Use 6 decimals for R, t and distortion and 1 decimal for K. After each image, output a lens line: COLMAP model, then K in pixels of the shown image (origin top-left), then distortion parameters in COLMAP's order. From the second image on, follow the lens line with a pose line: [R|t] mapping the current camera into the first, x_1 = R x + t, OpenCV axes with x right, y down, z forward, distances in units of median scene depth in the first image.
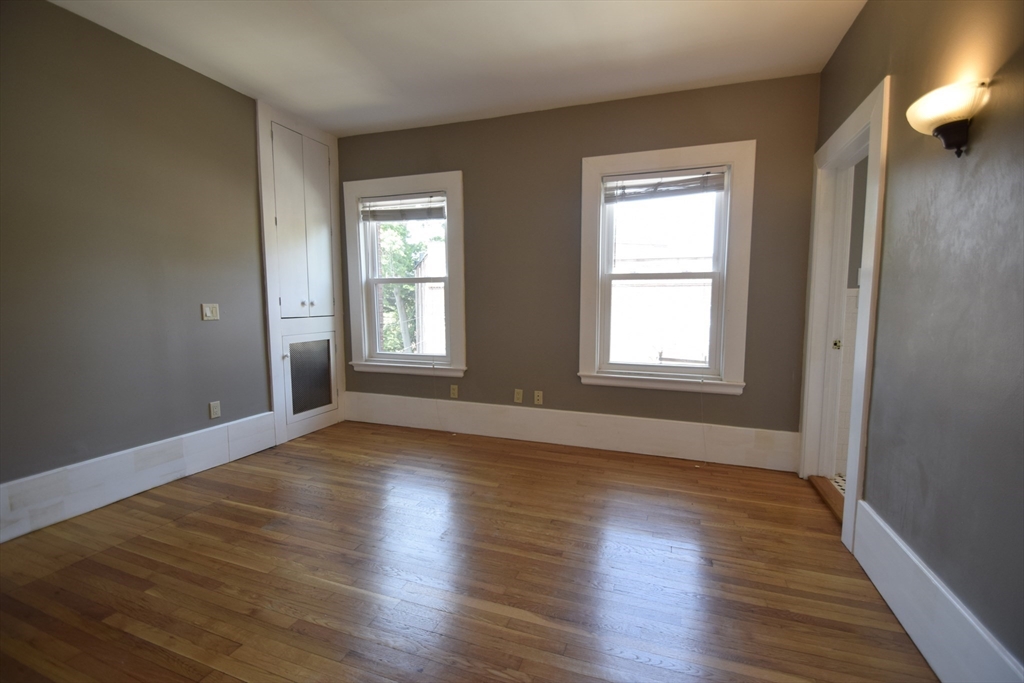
lens RADIAL K [[439.7, 0, 520.3], [0, 439.7, 340.6], [0, 0, 1]] dist [-0.015184, -0.007021]
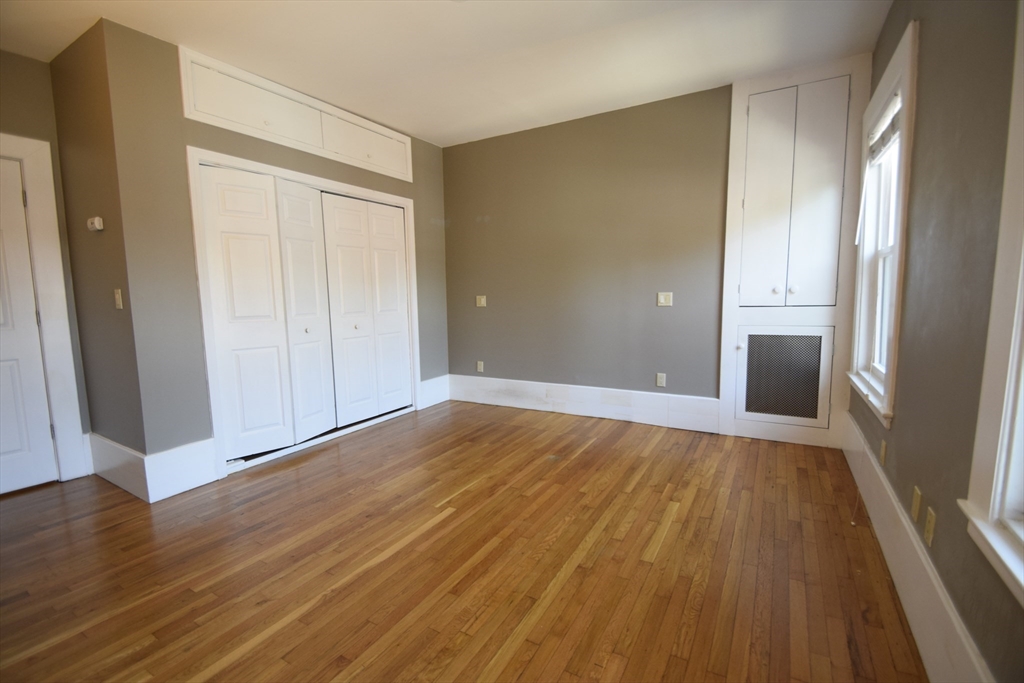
lens RADIAL K [[439.7, 0, 511.7], [0, 439.7, 340.9], [0, 0, 1]] dist [-0.015184, -0.007021]
pose [[-0.204104, 0.103892, -0.973421, 0.538377], [-0.064107, 0.990800, 0.119189, -0.064943], [0.976848, 0.086730, -0.195566, 0.788245]]
